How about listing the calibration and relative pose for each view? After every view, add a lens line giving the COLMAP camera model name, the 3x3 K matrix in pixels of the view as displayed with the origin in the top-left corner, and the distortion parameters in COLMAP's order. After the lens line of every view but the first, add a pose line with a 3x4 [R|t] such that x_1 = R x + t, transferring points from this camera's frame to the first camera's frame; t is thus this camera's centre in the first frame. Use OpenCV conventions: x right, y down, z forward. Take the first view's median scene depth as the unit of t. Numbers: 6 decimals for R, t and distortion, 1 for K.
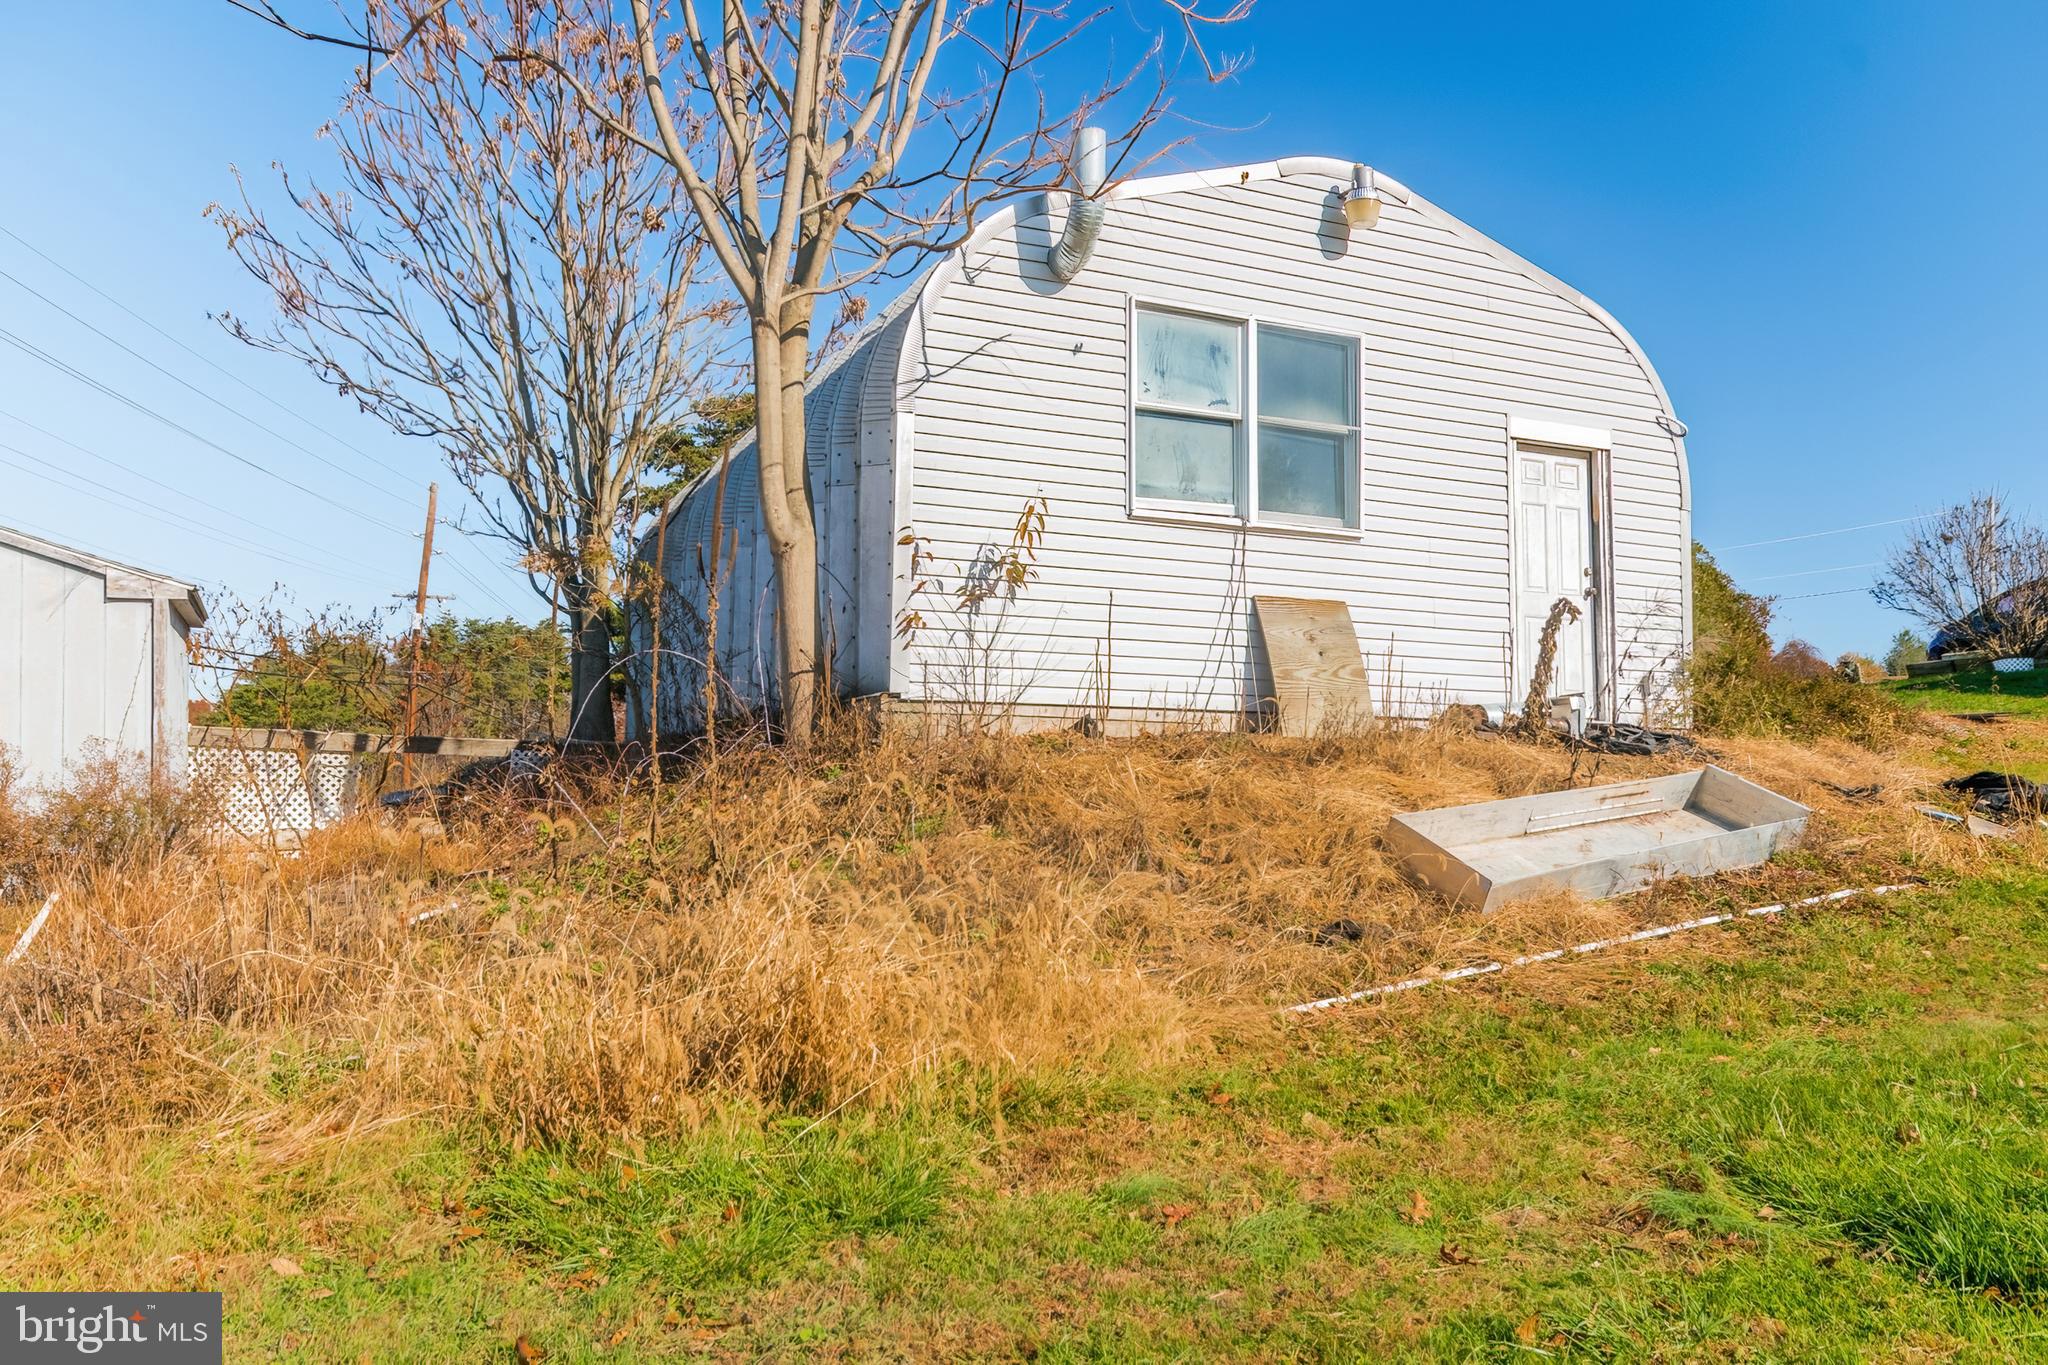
lens RADIAL K [[1608.9, 0, 1024.5], [0, 1608.9, 690.7], [0, 0, 1]] dist [0.004531, 0.000141]
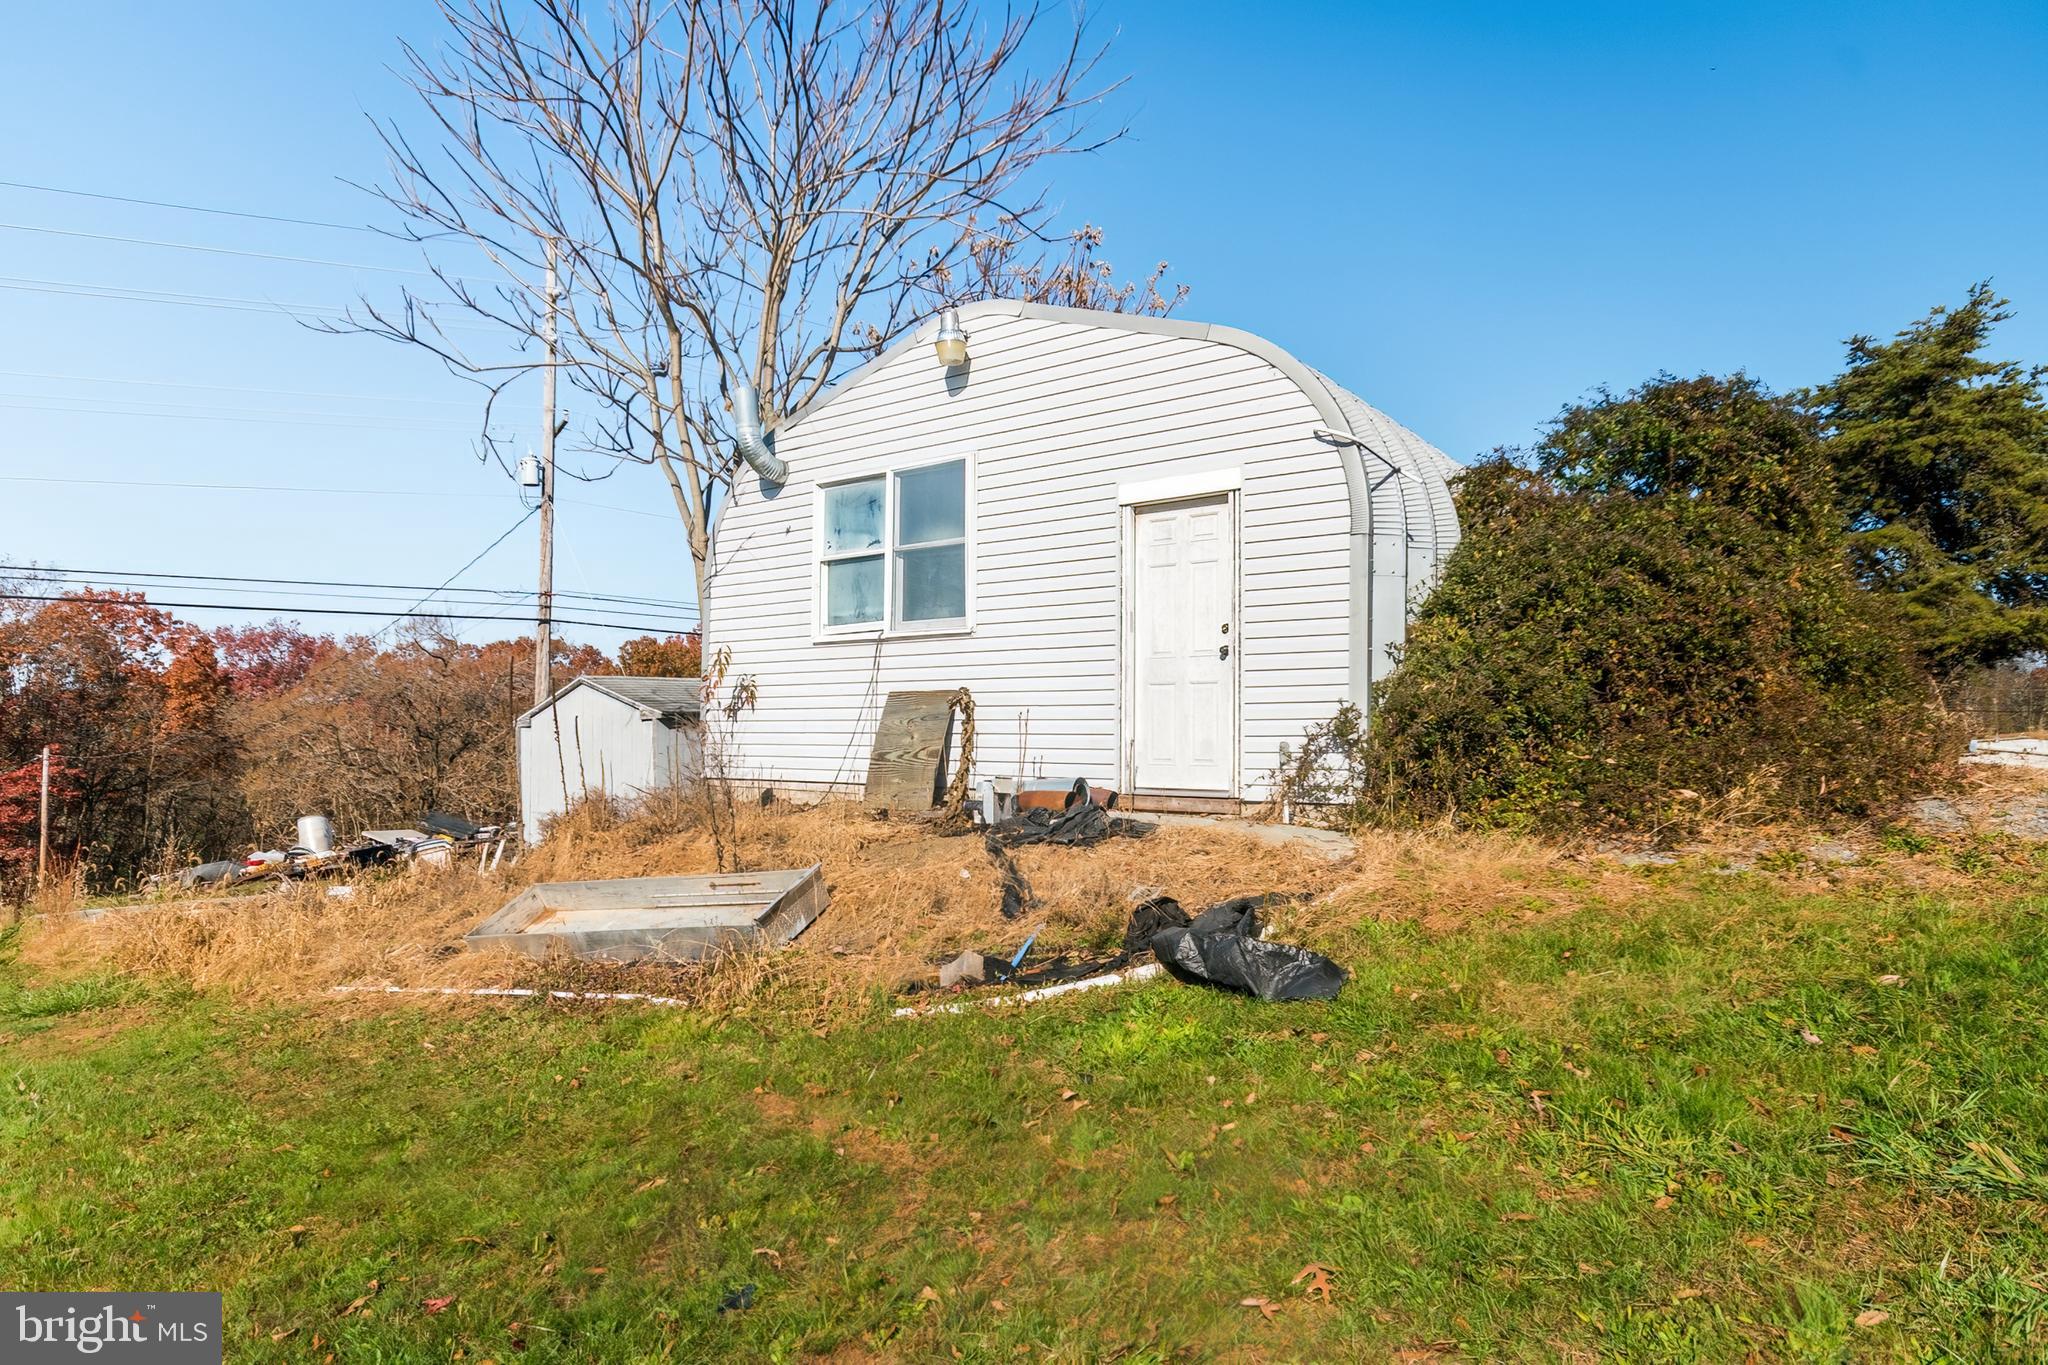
lens RADIAL K [[1232.2, 0, 1024.4], [0, 1232.2, 680.2], [0, 0, 1]] dist [0.001239, 0.000212]
pose [[0.421452, -0.031998, -0.906286, 1.051321], [0.074124, 0.997249, -0.000739, -0.058724], [0.903816, -0.066866, 0.422664, 0.673976]]
